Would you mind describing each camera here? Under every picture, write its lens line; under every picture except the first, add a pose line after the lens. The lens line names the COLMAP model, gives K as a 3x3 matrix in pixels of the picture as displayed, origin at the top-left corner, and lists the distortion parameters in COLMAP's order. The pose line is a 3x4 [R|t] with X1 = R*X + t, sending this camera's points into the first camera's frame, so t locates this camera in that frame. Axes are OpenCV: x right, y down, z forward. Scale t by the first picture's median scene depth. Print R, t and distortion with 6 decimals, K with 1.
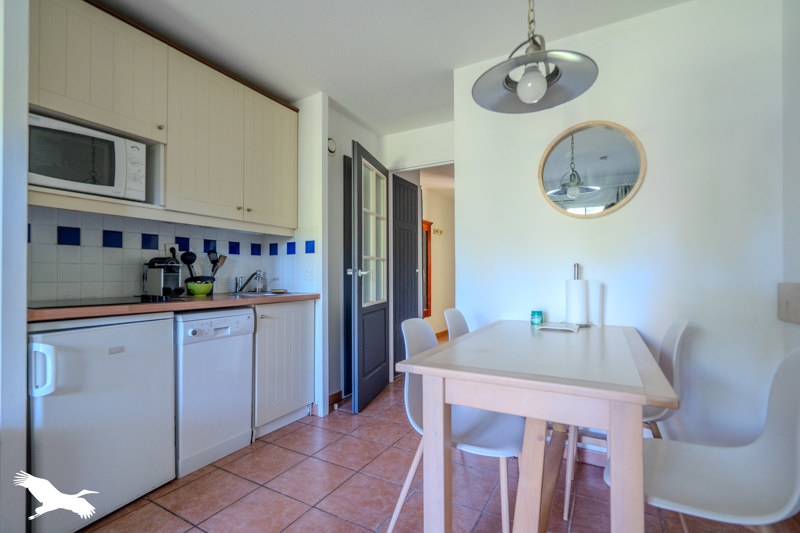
lens RADIAL K [[373.1, 0, 396.8], [0, 373.1, 271.6], [0, 0, 1]] dist [-0.017370, 0.000579]
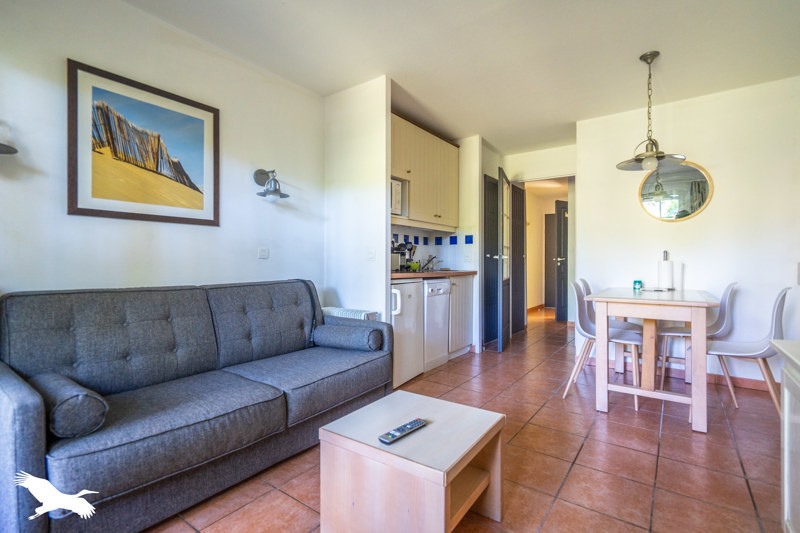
lens RADIAL K [[373.1, 0, 402.7], [0, 373.1, 261.8], [0, 0, 1]] dist [-0.017370, 0.000579]
pose [[0.992557, 0.002497, -0.121756, -0.407123], [-0.001481, 0.999963, 0.008431, 0.013715], [0.121773, -0.008188, 0.992524, -0.657368]]
